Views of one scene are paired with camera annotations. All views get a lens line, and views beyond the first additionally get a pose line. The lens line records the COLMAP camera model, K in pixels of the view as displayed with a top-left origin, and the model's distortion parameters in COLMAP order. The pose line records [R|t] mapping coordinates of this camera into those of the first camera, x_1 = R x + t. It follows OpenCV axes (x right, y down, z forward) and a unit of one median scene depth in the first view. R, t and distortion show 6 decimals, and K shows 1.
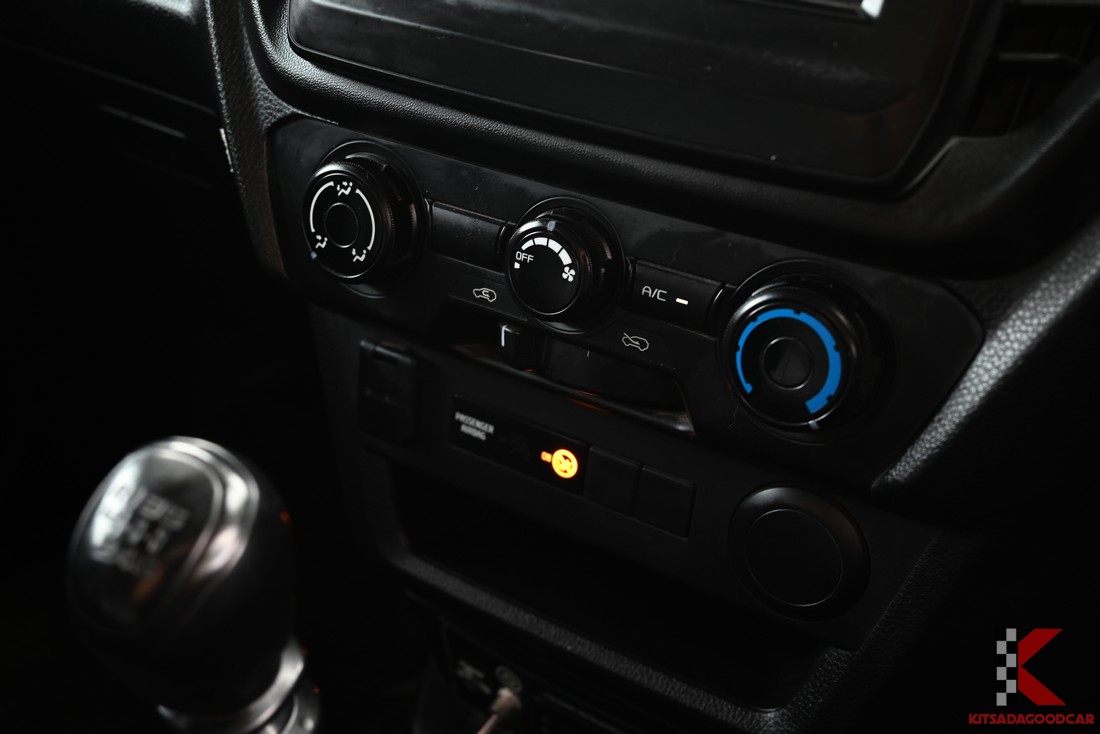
lens RADIAL K [[1290.3, 0, 550.0], [0, 1290.3, 367.0], [0, 0, 1]] dist [-0.009074, -0.020493]
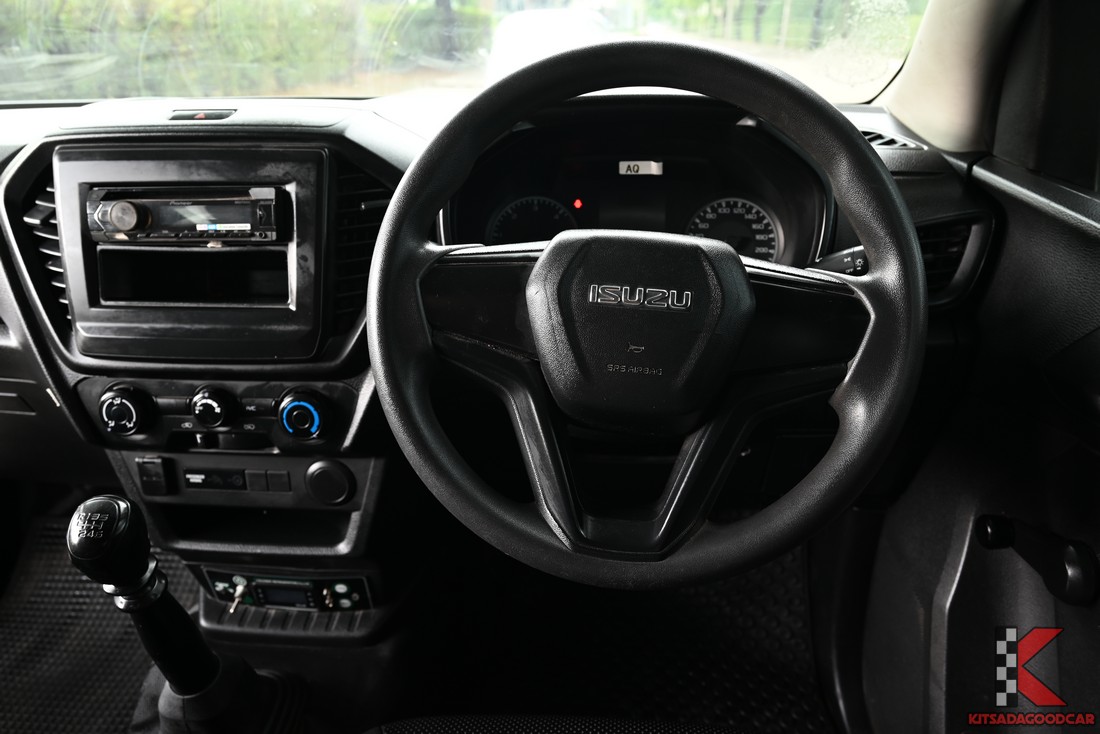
lens RADIAL K [[766.4, 0, 550.0], [0, 766.4, 367.0], [0, 0, 1]] dist [0.008420, 0.003471]
pose [[0.884896, -0.245545, 0.395813, 0.014999], [0.272326, 0.962131, -0.011961, 0.051320], [-0.377886, 0.118375, 0.918253, -0.763291]]
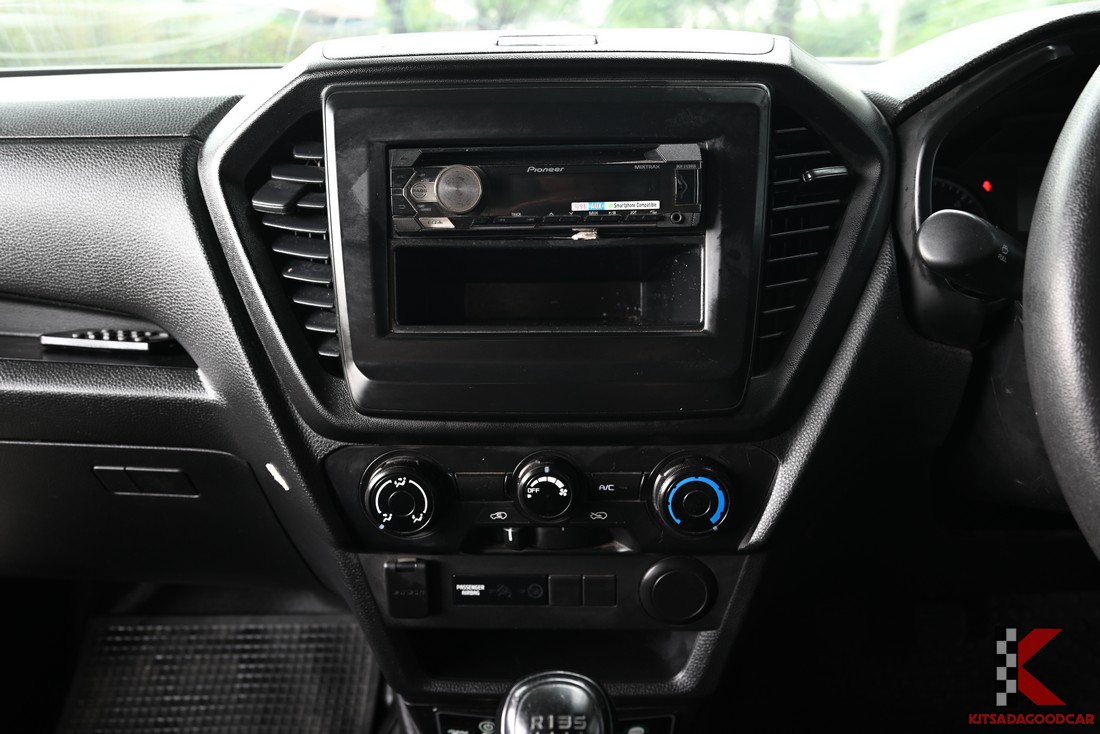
lens RADIAL K [[766.4, 0, 550.0], [0, 766.4, 367.0], [0, 0, 1]] dist [0.008420, 0.003471]
pose [[0.850026, -0.242720, 0.467486, -0.432462], [0.292976, 0.955417, -0.036661, -0.192874], [-0.437745, 0.168125, 0.883240, 0.025203]]
